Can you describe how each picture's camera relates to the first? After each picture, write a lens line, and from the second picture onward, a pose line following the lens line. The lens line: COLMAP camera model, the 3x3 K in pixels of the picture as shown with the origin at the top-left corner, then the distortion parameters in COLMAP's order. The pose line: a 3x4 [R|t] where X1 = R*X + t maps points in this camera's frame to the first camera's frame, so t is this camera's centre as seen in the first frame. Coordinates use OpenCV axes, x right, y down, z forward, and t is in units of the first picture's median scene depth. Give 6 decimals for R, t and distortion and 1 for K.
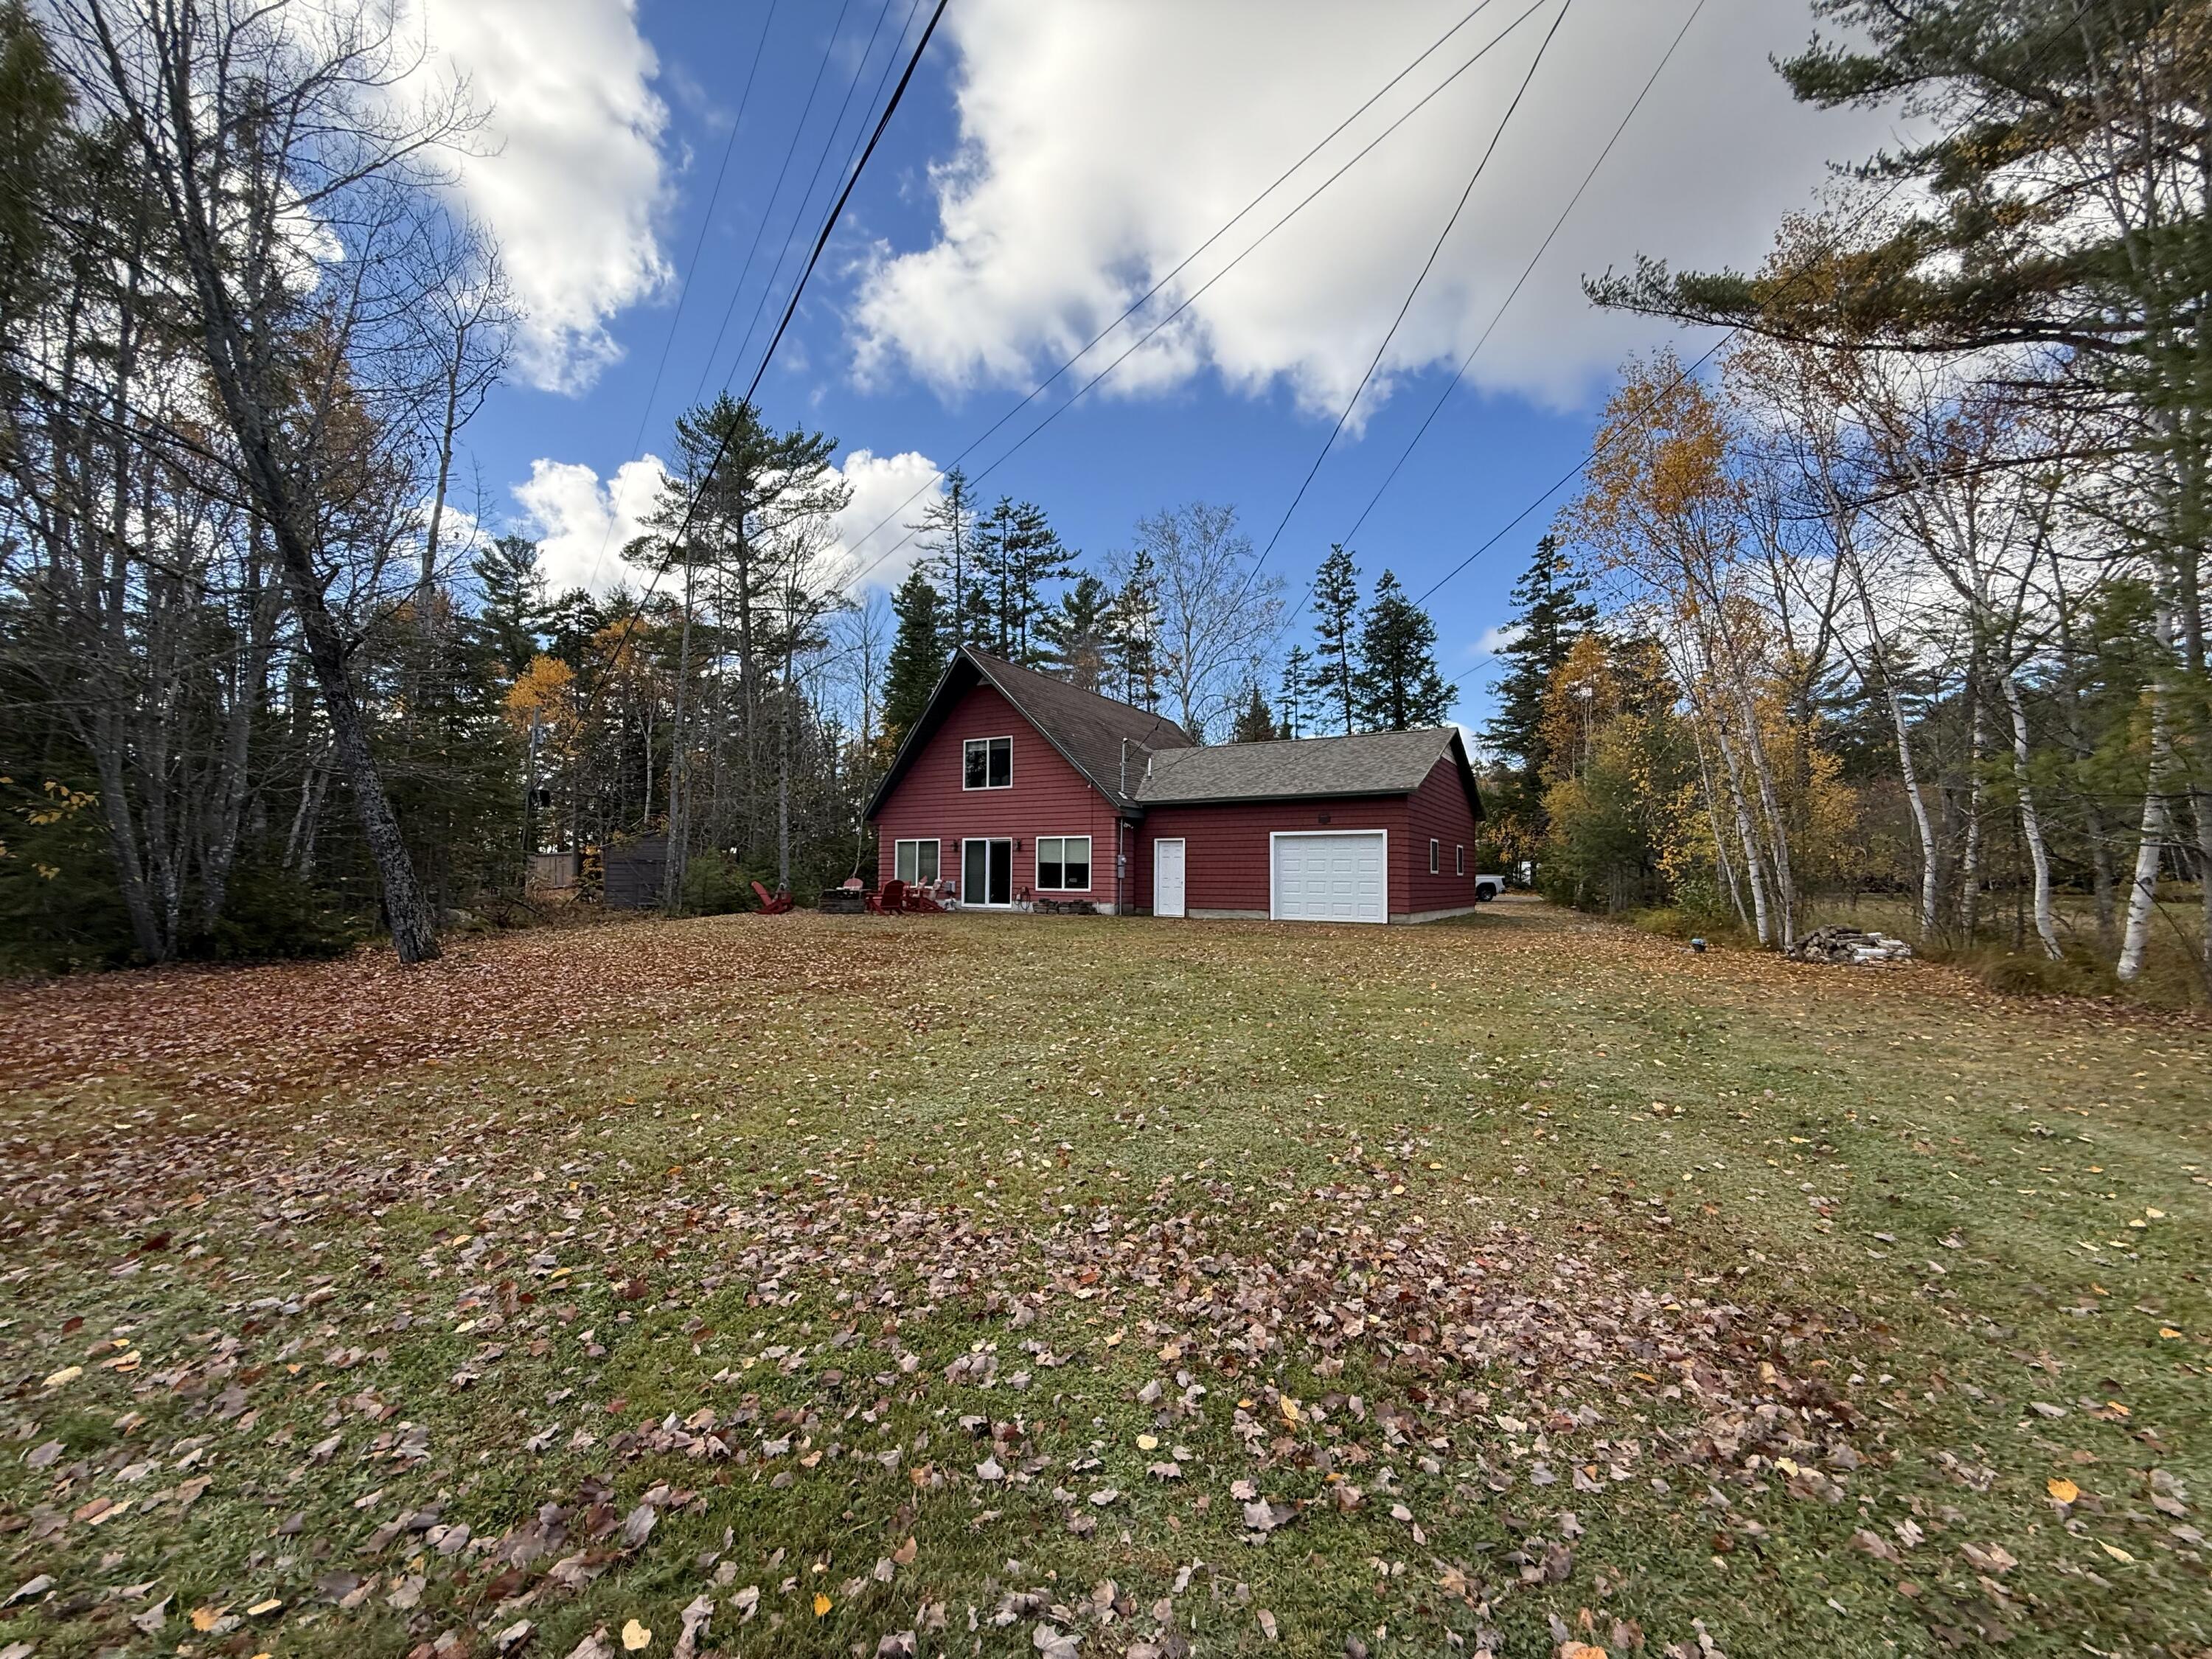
lens RADIAL K [[882.0, 0, 1100.8], [0, 882.0, 831.5], [0, 0, 1]] dist [0.001693, -0.000214]
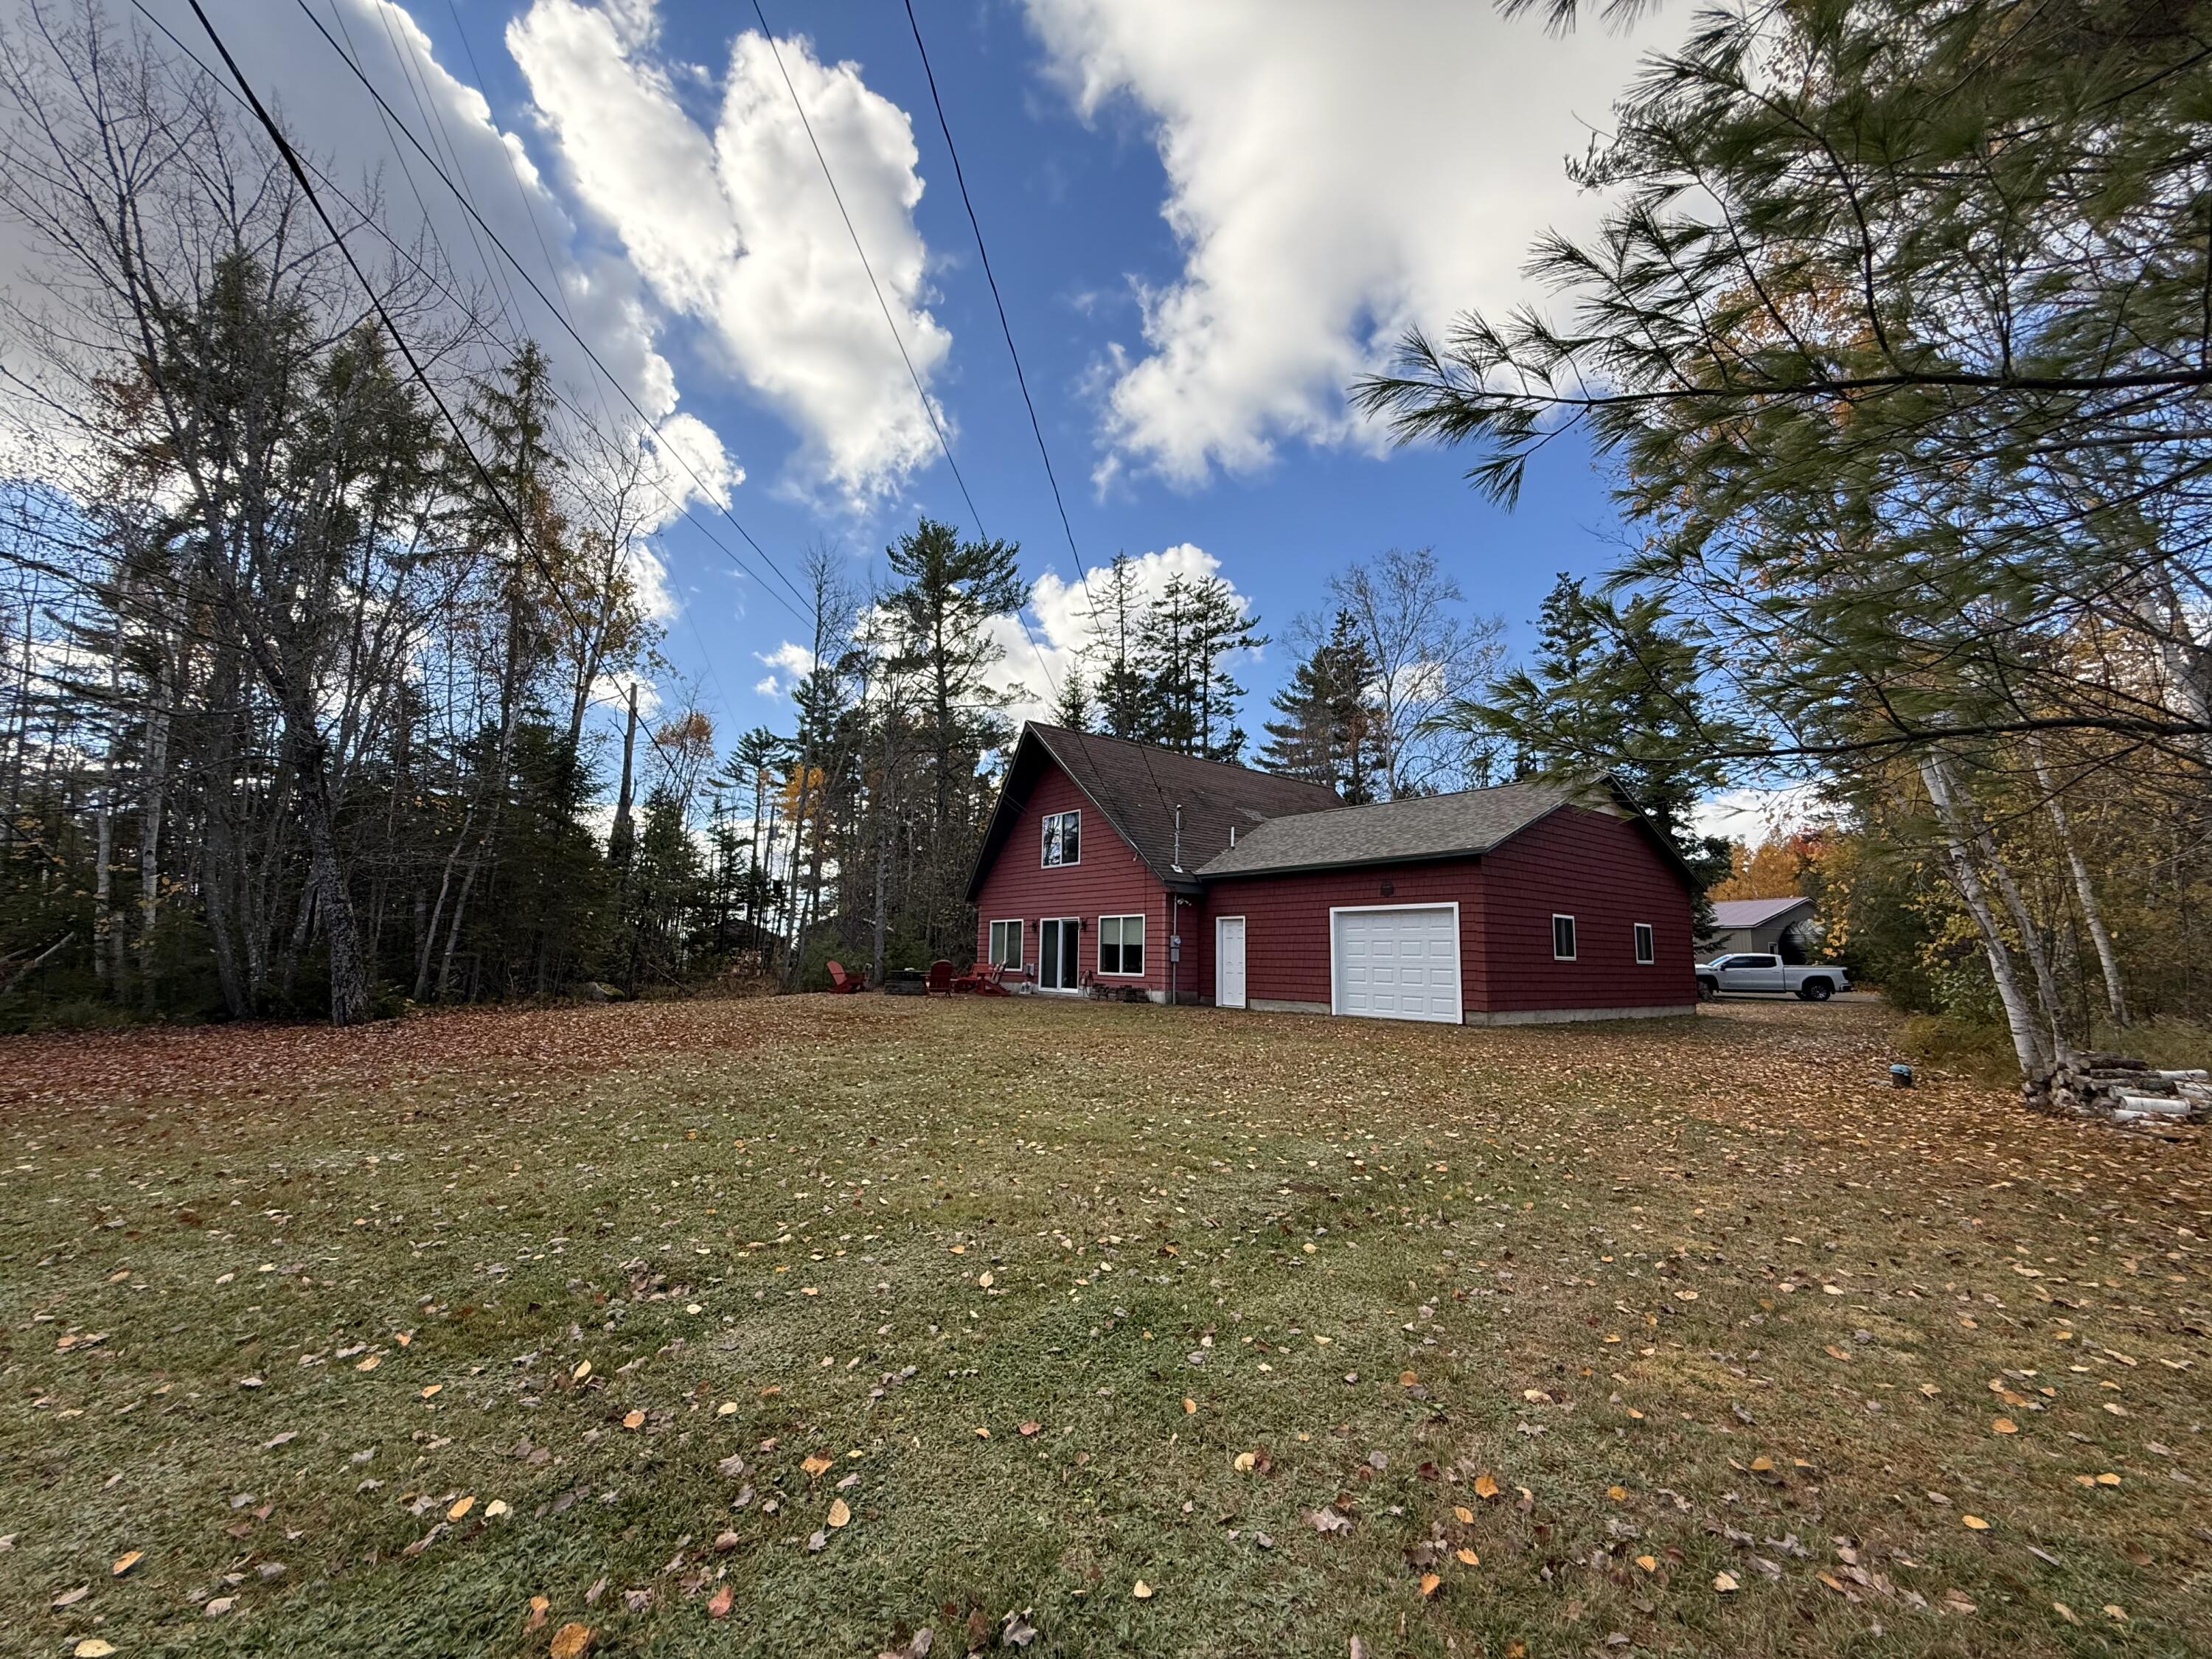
lens RADIAL K [[882.0, 0, 1100.8], [0, 882.0, 831.5], [0, 0, 1]] dist [0.001693, -0.000214]
pose [[0.936638, -0.040930, -0.347900, 0.244635], [0.007314, 0.995219, -0.097397, 0.007502], [0.350223, 0.088682, 0.932459, 0.123762]]
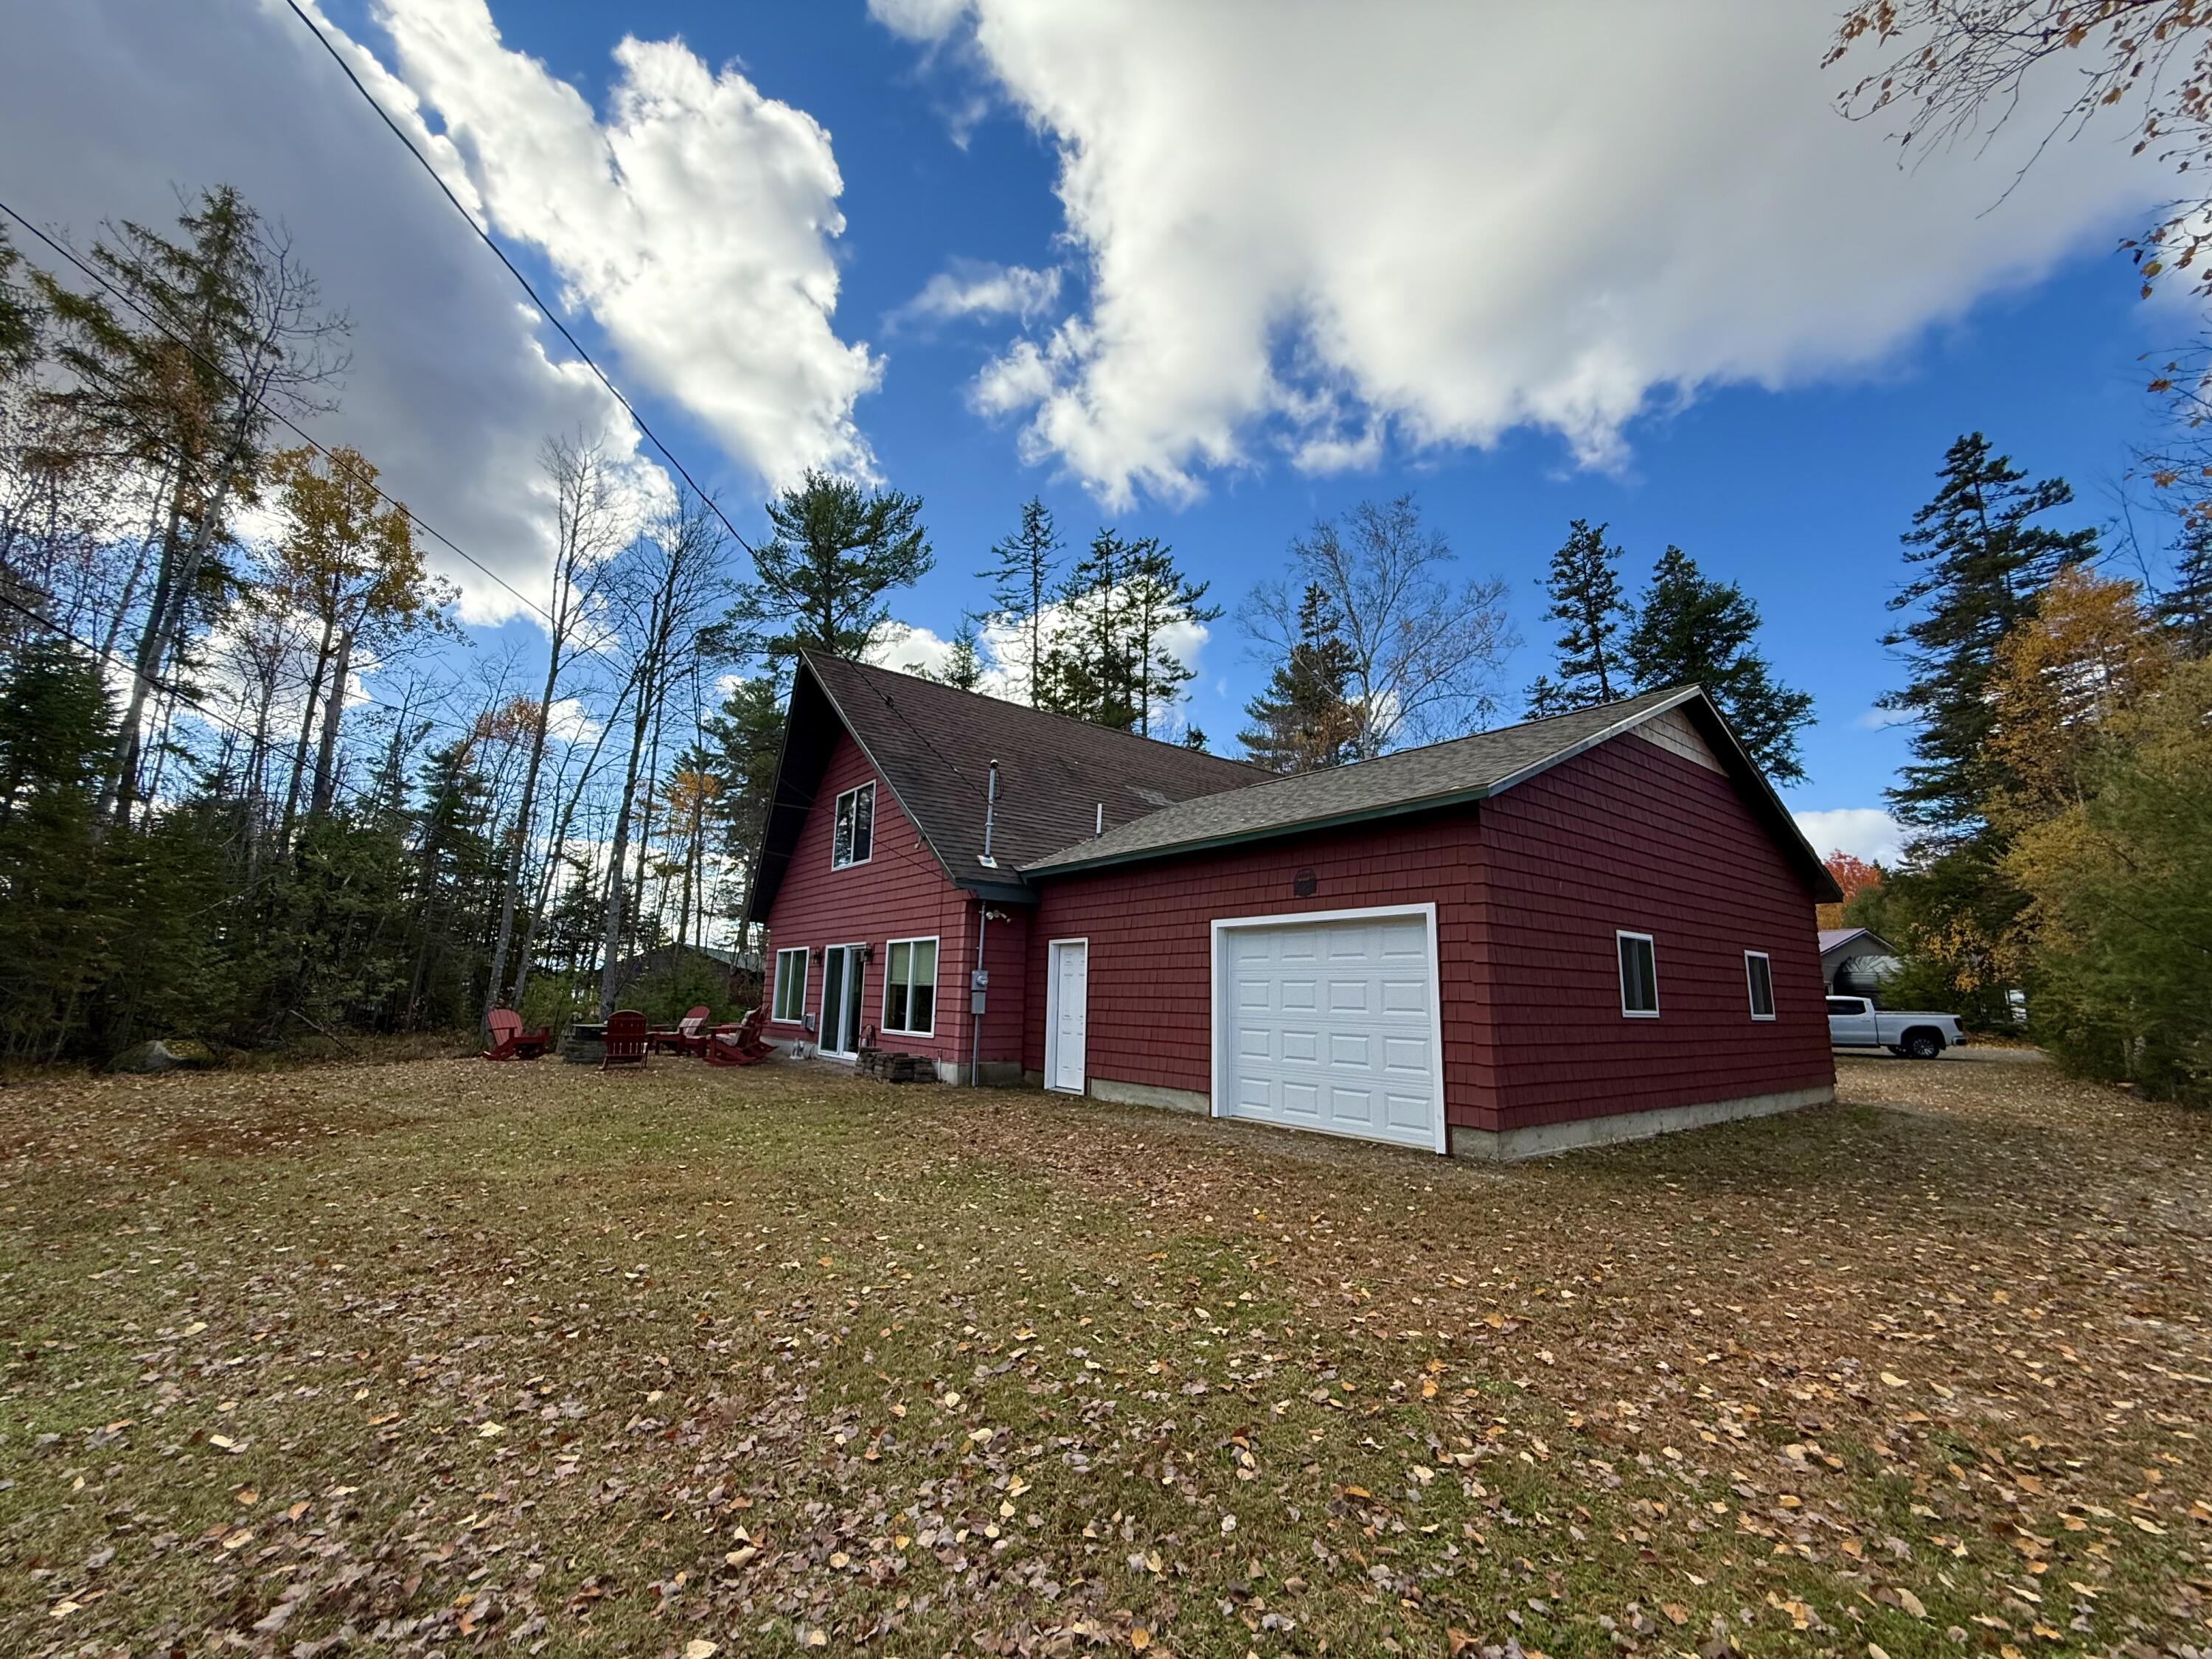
lens RADIAL K [[882.0, 0, 1100.8], [0, 882.0, 831.5], [0, 0, 1]] dist [0.001693, -0.000214]
pose [[0.935980, -0.053898, -0.347902, 0.261867], [0.005543, 0.990345, -0.138515, 0.015936], [0.352008, 0.127719, 0.927242, 0.470417]]
